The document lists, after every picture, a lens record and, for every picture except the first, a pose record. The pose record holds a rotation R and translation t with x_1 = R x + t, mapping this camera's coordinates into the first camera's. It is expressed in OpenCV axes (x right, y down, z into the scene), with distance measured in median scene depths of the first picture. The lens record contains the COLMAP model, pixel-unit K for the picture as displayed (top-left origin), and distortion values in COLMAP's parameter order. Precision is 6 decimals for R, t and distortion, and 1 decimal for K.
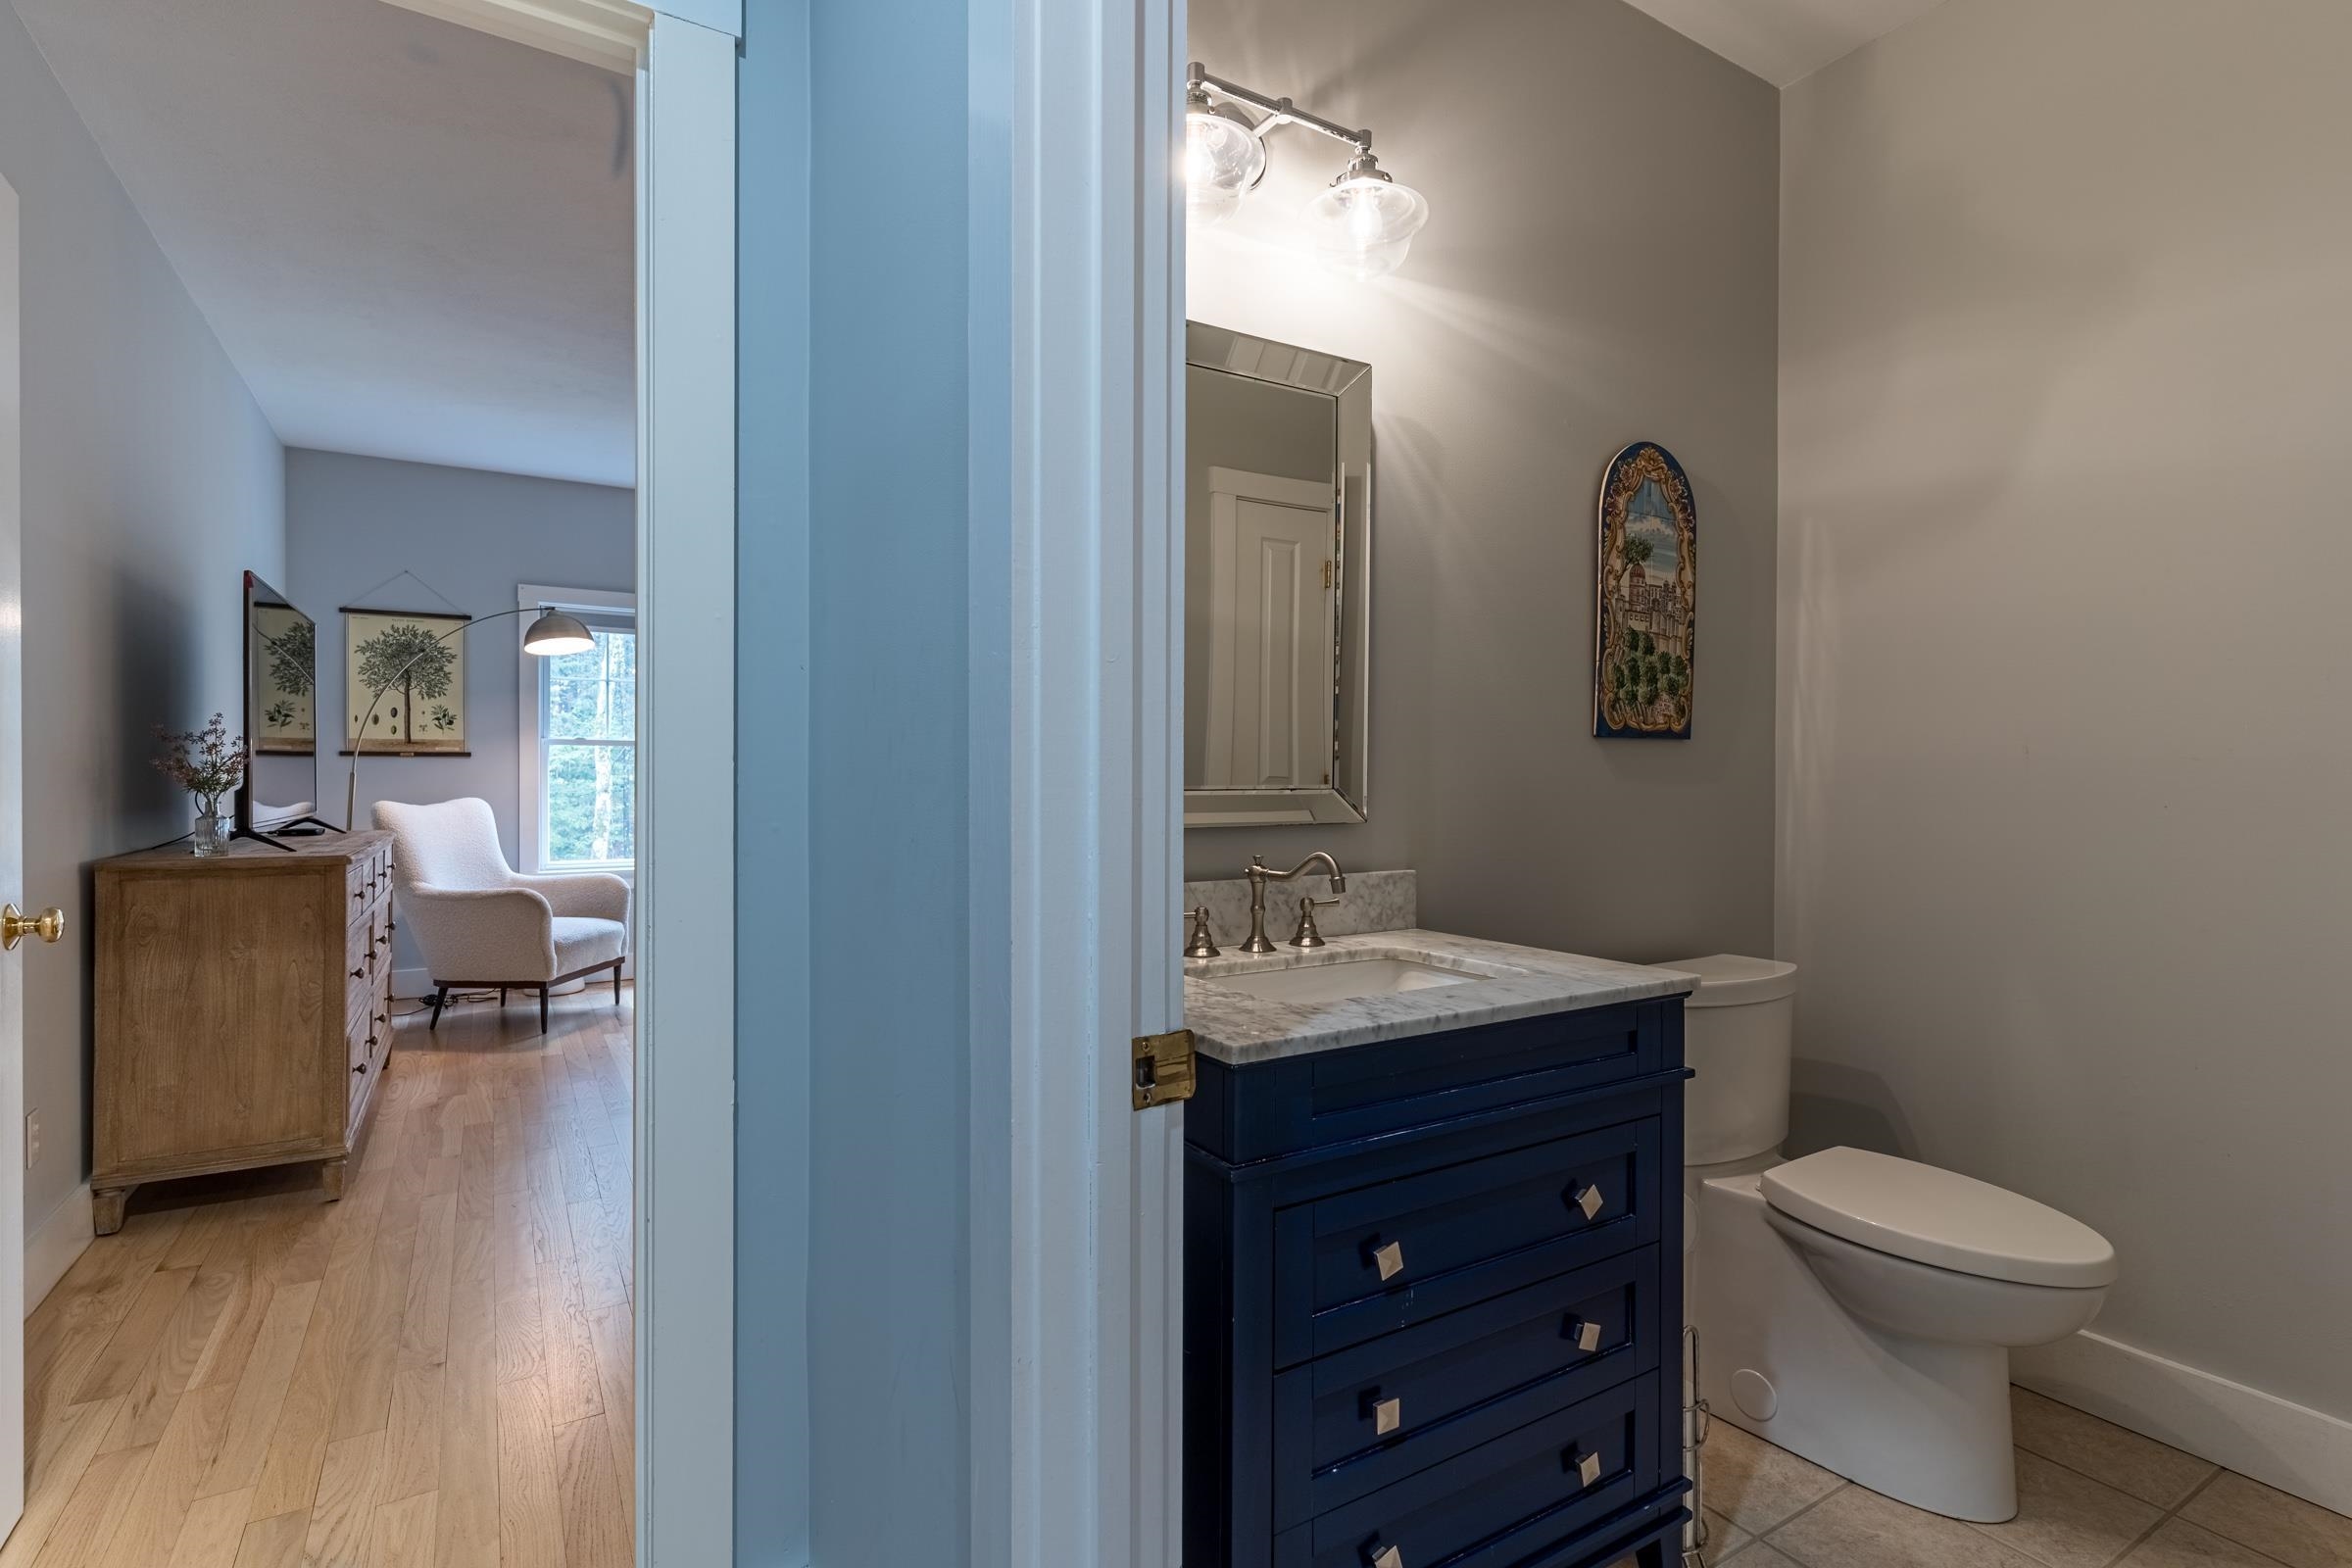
lens RADIAL K [[1118.4, 0, 1175.8], [0, 1118.4, 782.0], [0, 0, 1]] dist [-0.000288, -0.000196]
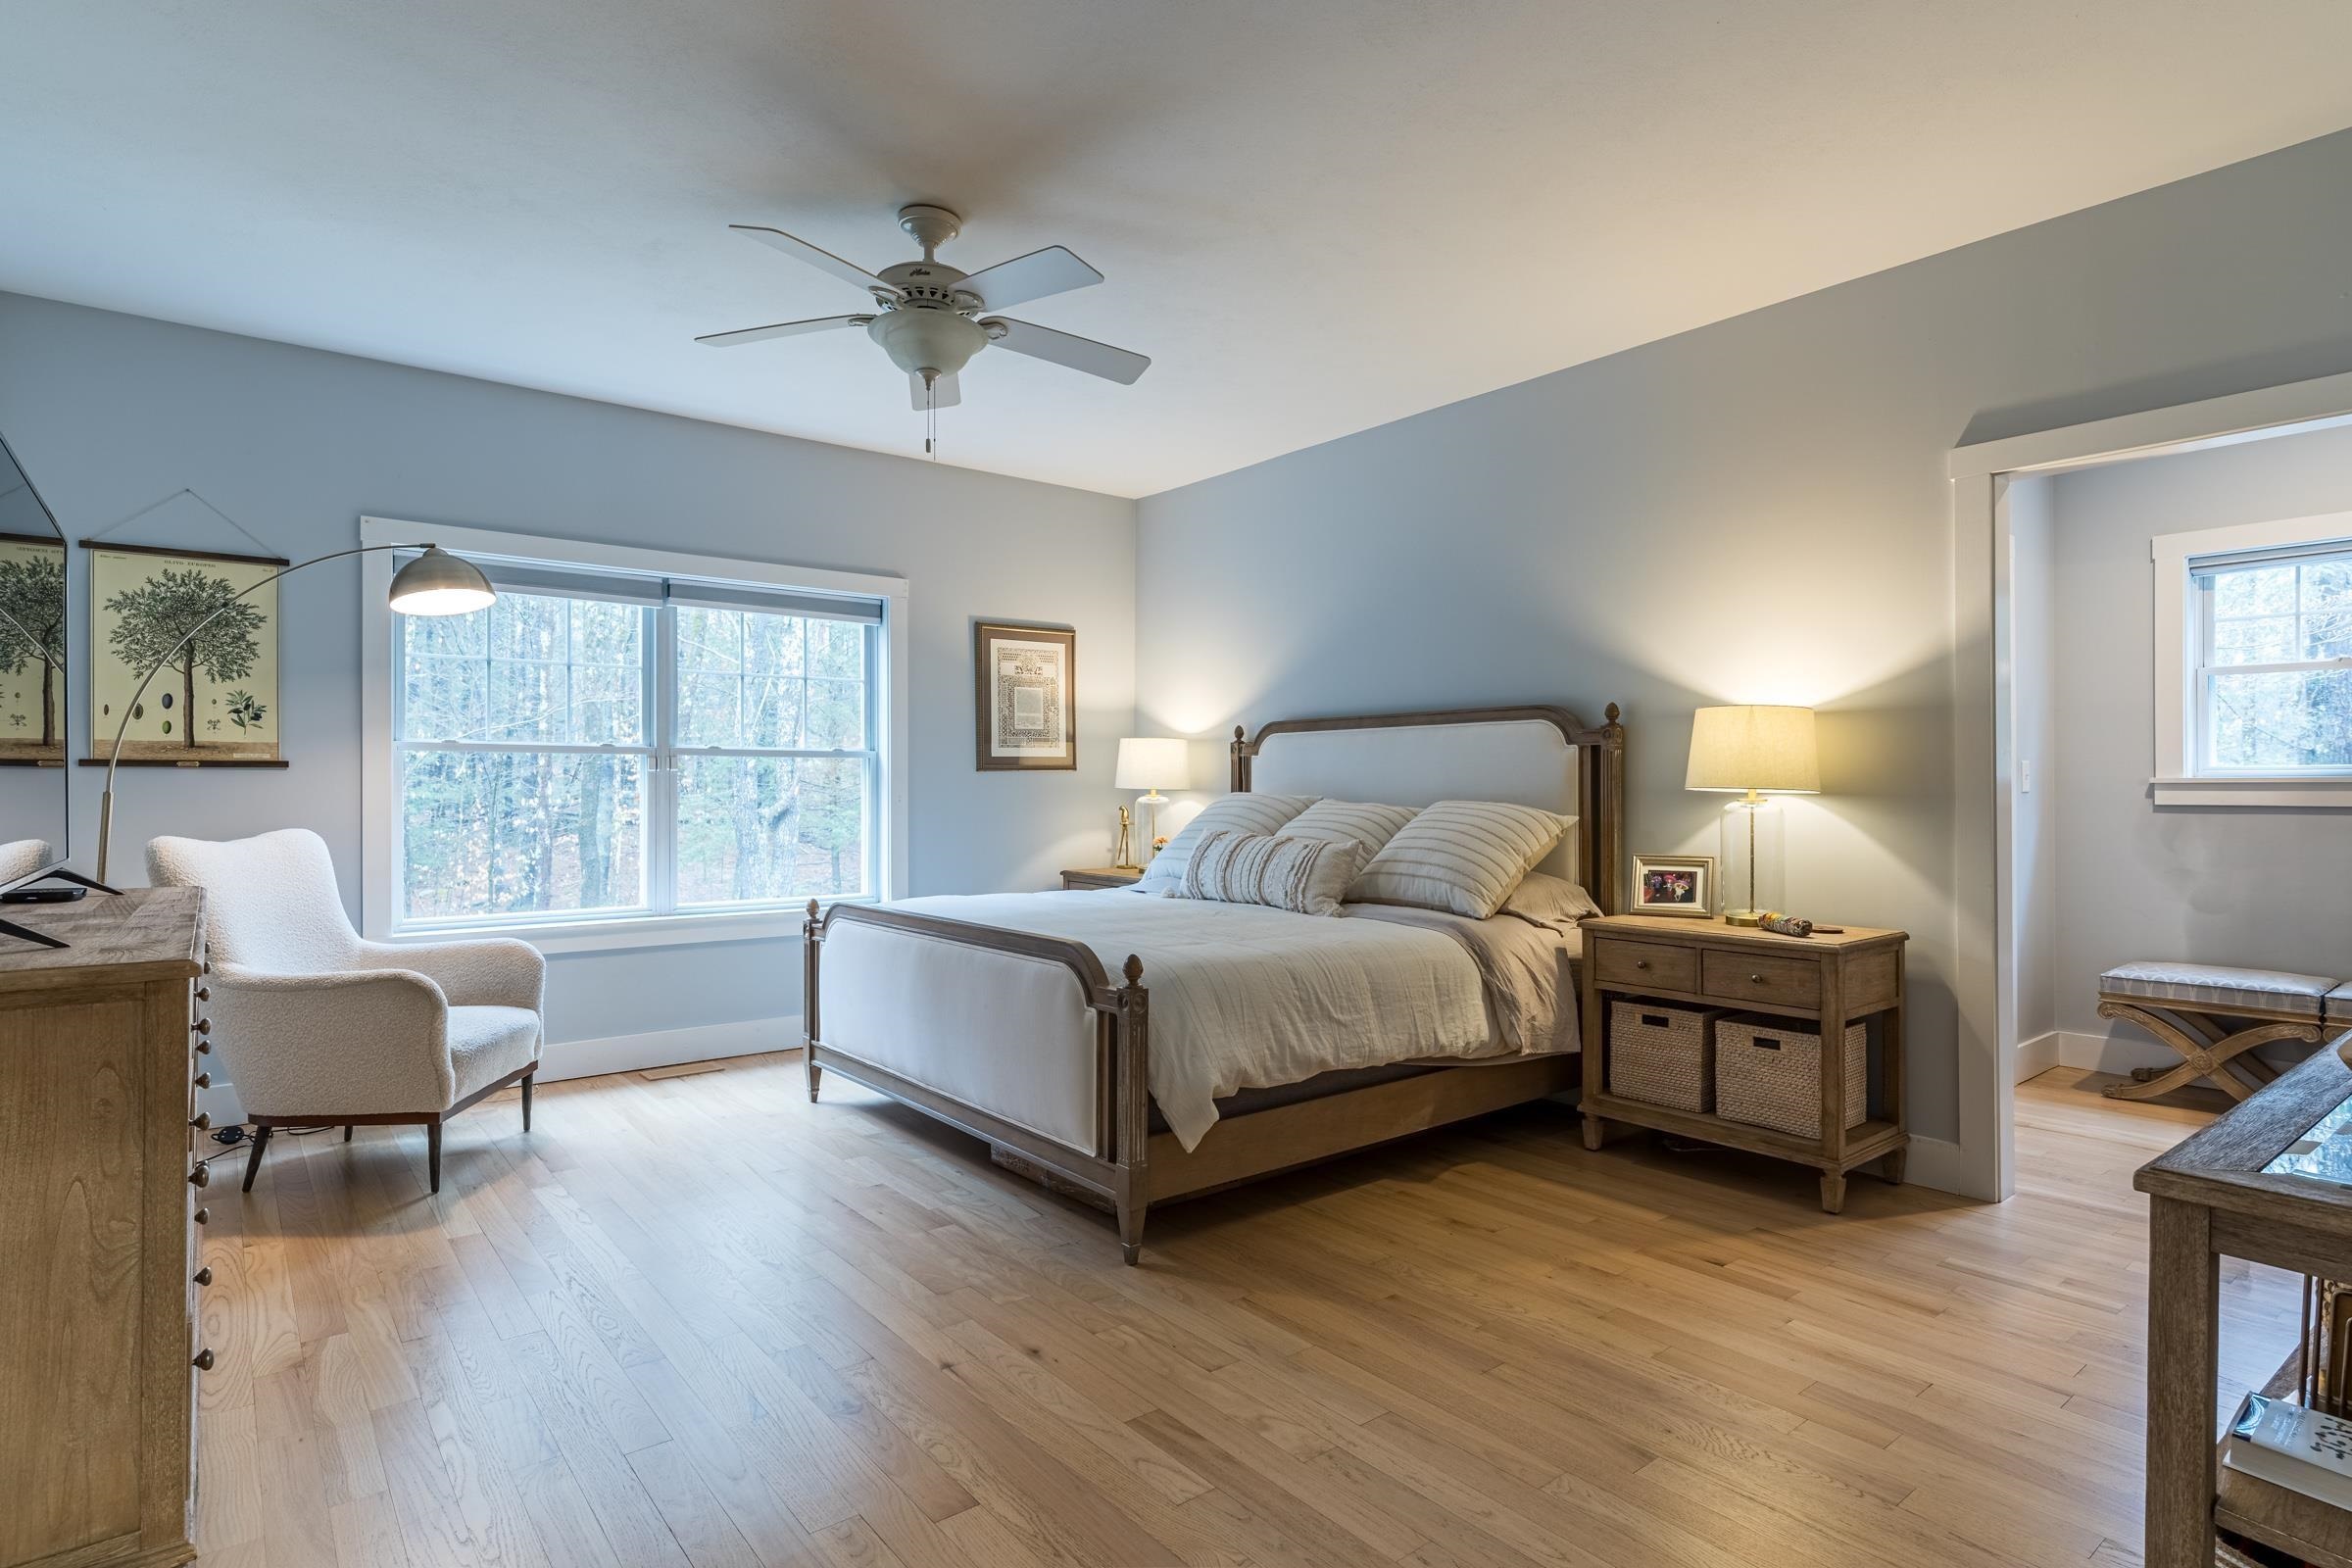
lens RADIAL K [[1218.0, 0, 1174.5], [0, 1218.0, 786.6], [0, 0, 1]] dist [-0.003903, 0.001033]
pose [[0.992678, -0.004387, 0.120715, -0.194849], [0.005335, 0.999957, -0.007530, -0.002830], [-0.120676, 0.008119, 0.992659, 0.214048]]
